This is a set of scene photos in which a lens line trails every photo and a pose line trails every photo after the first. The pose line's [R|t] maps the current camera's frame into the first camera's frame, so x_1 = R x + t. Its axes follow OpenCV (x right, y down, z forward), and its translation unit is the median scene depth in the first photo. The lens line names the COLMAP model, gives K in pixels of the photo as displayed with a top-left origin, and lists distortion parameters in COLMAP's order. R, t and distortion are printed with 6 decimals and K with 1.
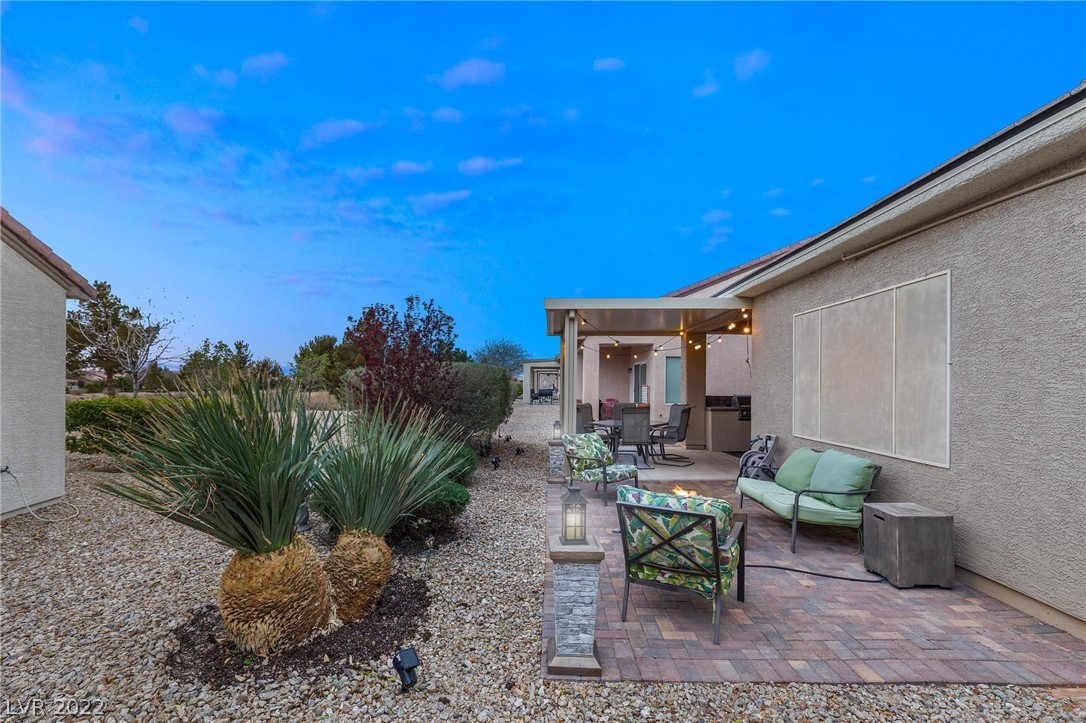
lens RADIAL K [[494.0, 0, 547.1], [0, 494.0, 382.7], [0, 0, 1]] dist [0.003980, 0.000343]
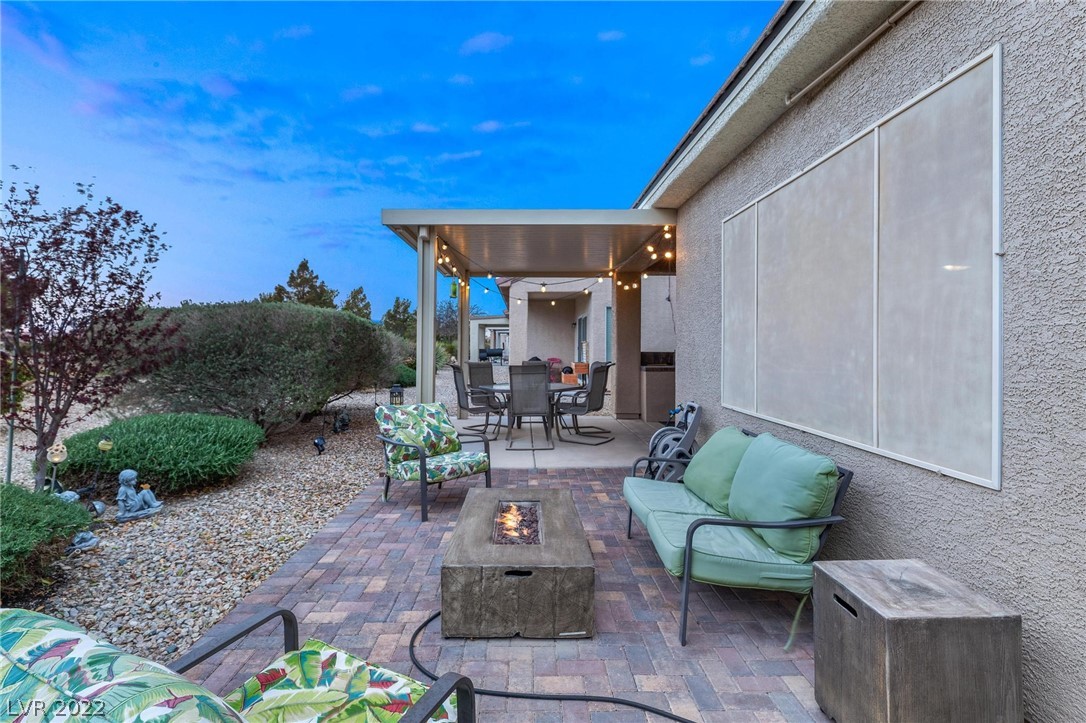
lens RADIAL K [[506.2, 0, 538.4], [0, 506.2, 343.5], [0, 0, 1]] dist [0.007679, -0.000792]
pose [[0.999496, -0.002726, 0.031622, 0.332470], [0.002776, 0.999995, -0.001533, 0.035412], [-0.031617, 0.001620, 0.999499, 0.481253]]
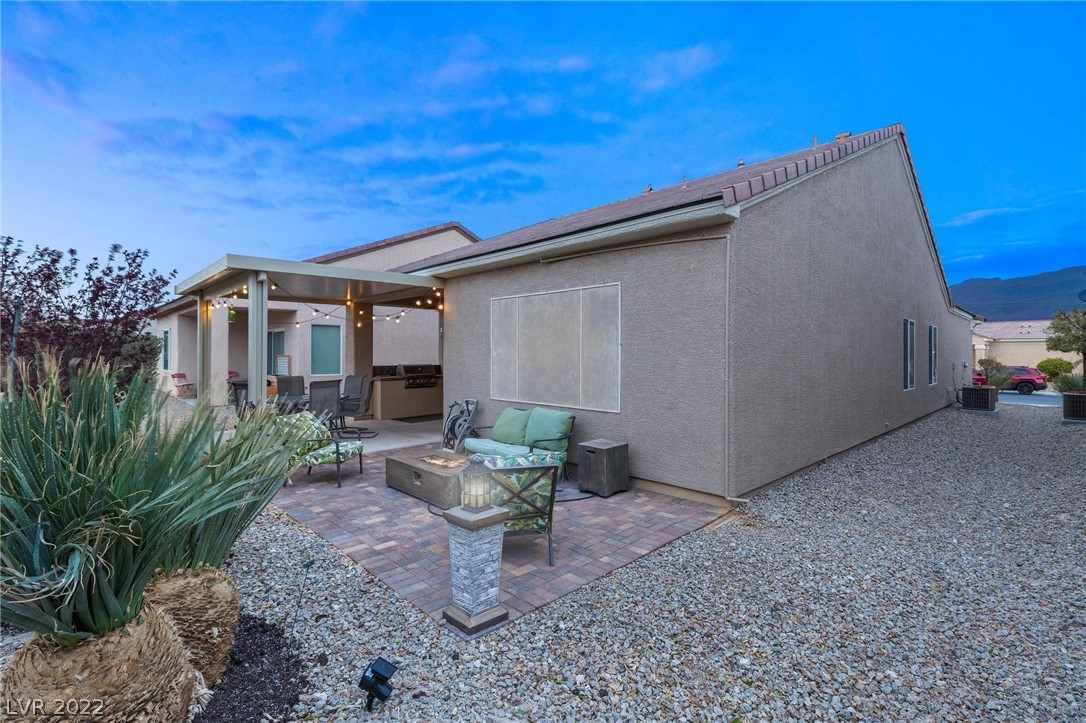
lens RADIAL K [[495.3, 0, 544.7], [0, 495.3, 356.8], [0, 0, 1]] dist [0.004179, 0.000040]
pose [[0.711729, -0.010322, 0.702379, -0.363050], [0.000075, 0.999893, 0.014619, -0.019216], [-0.702455, -0.010352, 0.711653, 0.070509]]
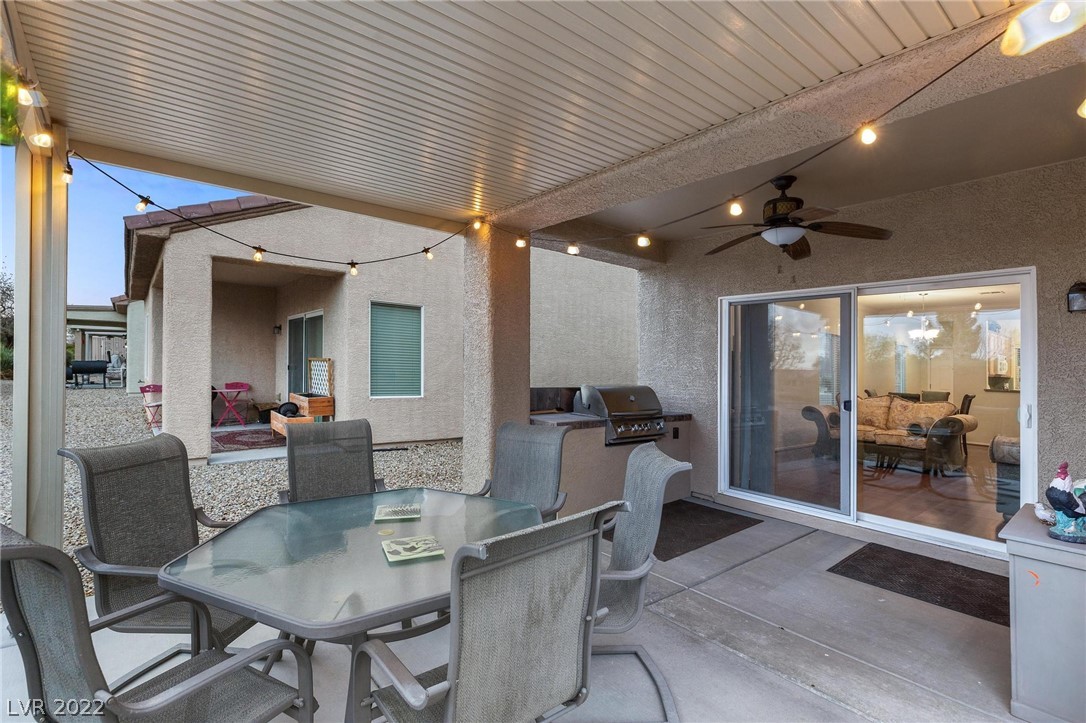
lens RADIAL K [[504.1, 0, 537.7], [0, 504.1, 360.9], [0, 0, 1]] dist [0.001998, -0.000400]
pose [[0.771465, 0.021844, 0.635896, 0.157900], [-0.025904, 0.999660, -0.002913, 0.014414], [-0.635744, -0.014225, 0.771769, 1.721462]]
